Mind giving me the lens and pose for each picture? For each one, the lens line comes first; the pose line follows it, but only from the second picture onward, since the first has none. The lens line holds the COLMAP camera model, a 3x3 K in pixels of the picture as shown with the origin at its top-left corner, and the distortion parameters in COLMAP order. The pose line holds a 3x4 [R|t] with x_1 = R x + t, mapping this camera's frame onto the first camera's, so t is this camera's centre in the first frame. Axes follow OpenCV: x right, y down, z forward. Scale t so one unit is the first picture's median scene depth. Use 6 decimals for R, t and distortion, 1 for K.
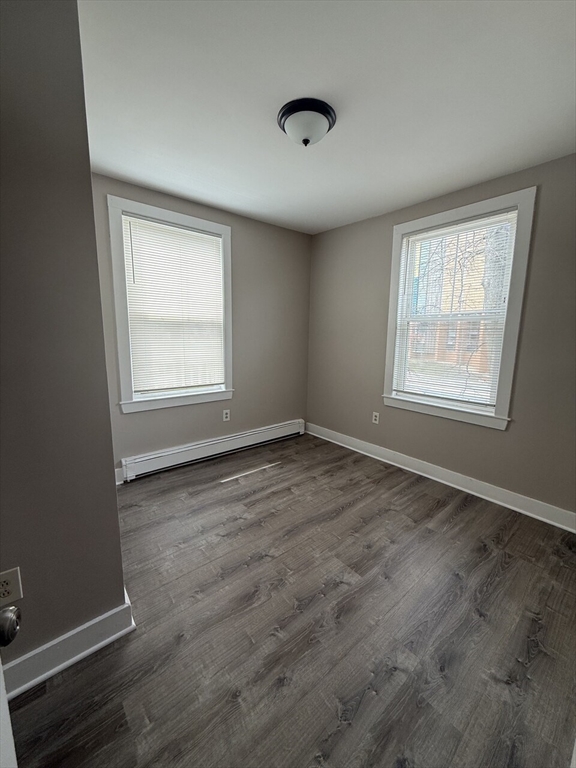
lens RADIAL K [[307.8, 0, 287.7], [0, 307.8, 380.3], [0, 0, 1]] dist [0.000529, 0.000206]
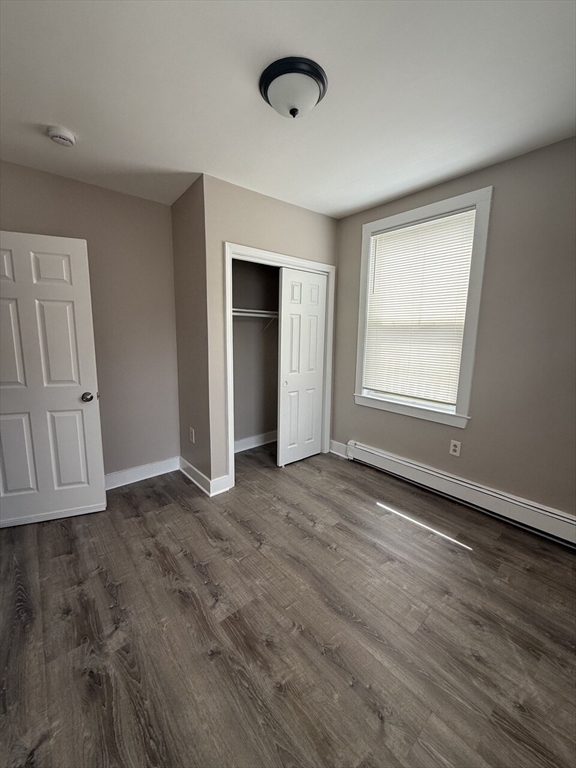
lens RADIAL K [[307.8, 0, 287.7], [0, 307.8, 380.3], [0, 0, 1]] dist [0.000529, 0.000206]
pose [[0.002759, 0.139515, -0.990216, 0.688065], [-0.166131, 0.976523, 0.137123, -0.109019], [0.986100, 0.164127, 0.025872, 0.736432]]
